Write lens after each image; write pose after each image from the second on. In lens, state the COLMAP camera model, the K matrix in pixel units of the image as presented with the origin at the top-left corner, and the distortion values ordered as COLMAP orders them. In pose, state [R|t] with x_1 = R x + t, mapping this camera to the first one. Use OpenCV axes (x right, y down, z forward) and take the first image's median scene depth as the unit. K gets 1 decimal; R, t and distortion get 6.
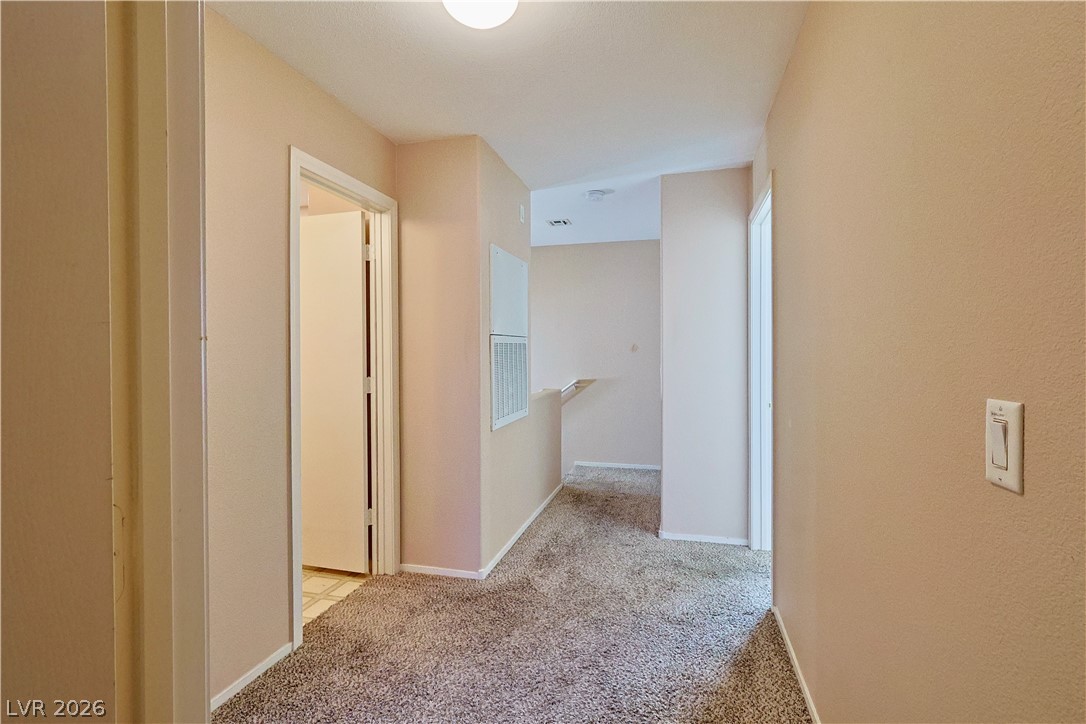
lens RADIAL K [[529.1, 0, 538.0], [0, 529.1, 358.5], [0, 0, 1]] dist [-0.004223, -0.000204]
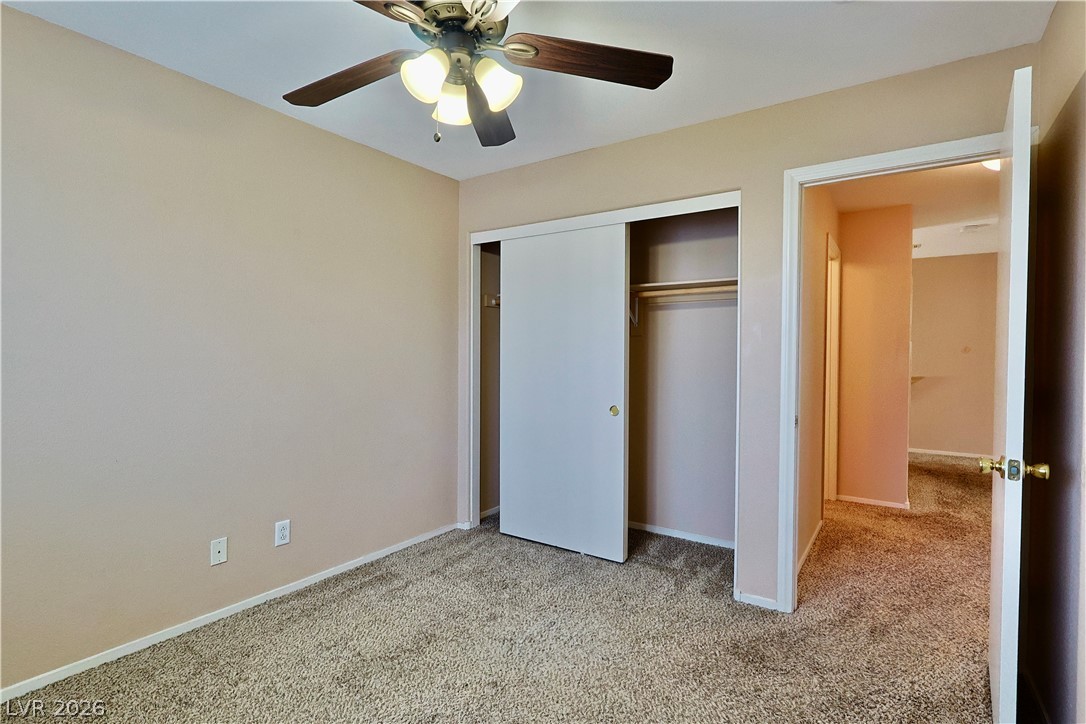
lens RADIAL K [[529.1, 0, 544.1], [0, 529.1, 361.8], [0, 0, 1]] dist [-0.004223, -0.000204]
pose [[0.941733, 0.011509, -0.336166, -0.560299], [-0.010497, 0.999933, 0.004826, 0.020010], [0.336199, -0.001016, 0.941791, -0.684451]]
